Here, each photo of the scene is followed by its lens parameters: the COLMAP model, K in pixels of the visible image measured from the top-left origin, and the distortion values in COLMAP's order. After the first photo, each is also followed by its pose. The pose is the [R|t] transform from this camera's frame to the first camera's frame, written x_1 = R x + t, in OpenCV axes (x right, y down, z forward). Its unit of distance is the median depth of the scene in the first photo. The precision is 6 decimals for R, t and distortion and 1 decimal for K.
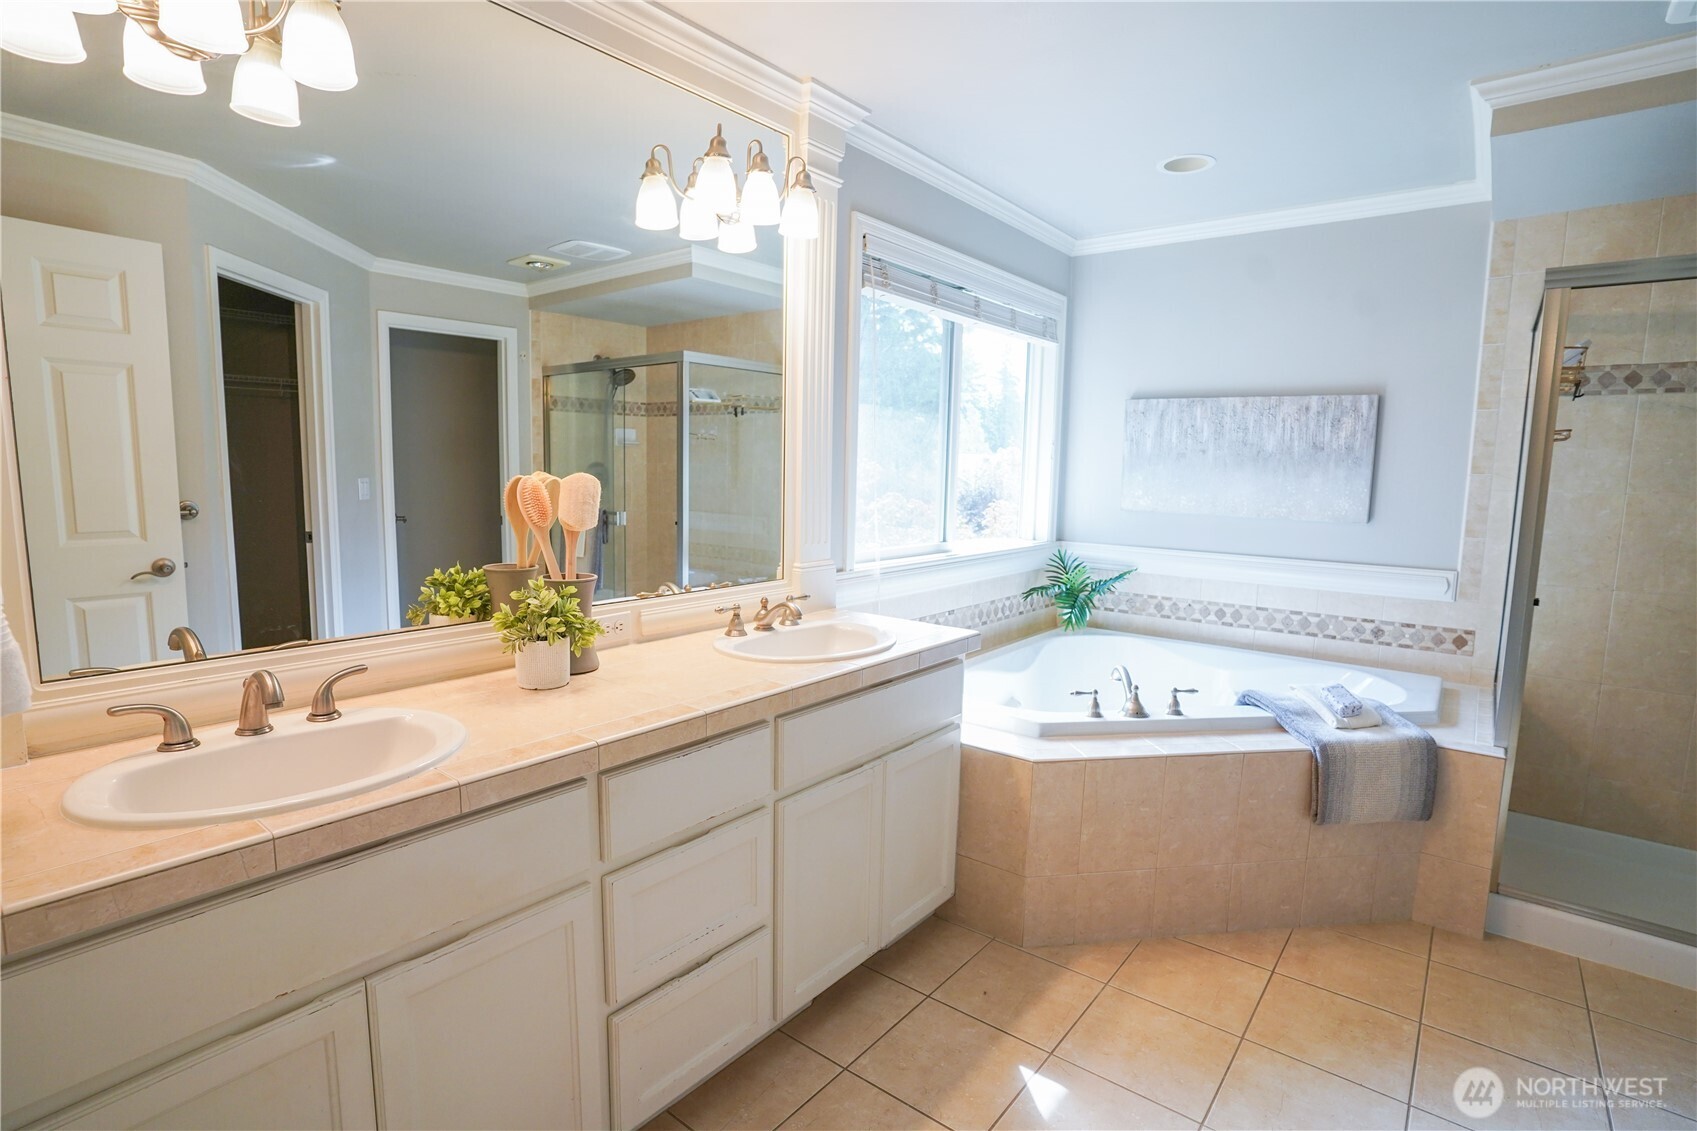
lens RADIAL K [[832.0, 0, 863.4], [0, 832.0, 572.3], [0, 0, 1]] dist [-0.064706, 0.027267]
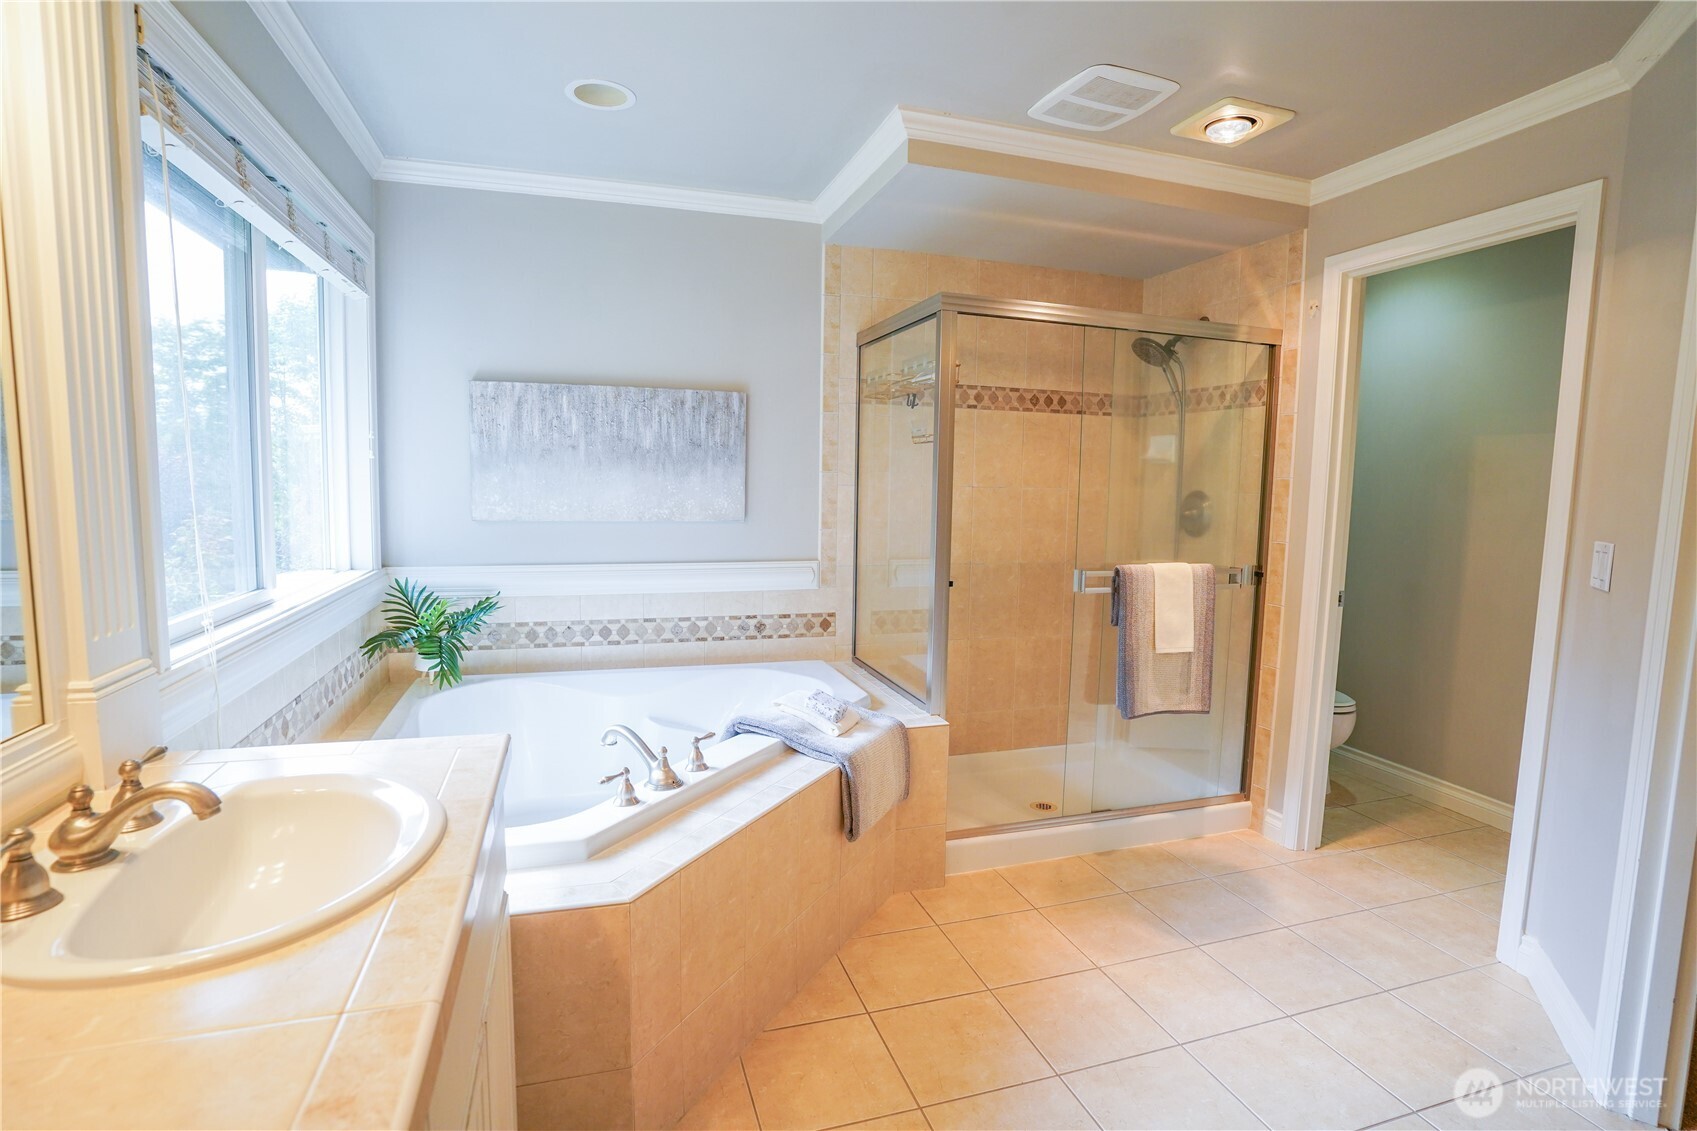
lens RADIAL K [[832.0, 0, 841.9], [0, 832.0, 563.3], [0, 0, 1]] dist [-0.064706, 0.027267]
pose [[0.570112, -0.093528, 0.816226, -0.147837], [0.097796, 0.994161, 0.045609, -0.041796], [-0.815726, 0.053822, 0.575930, 0.306074]]
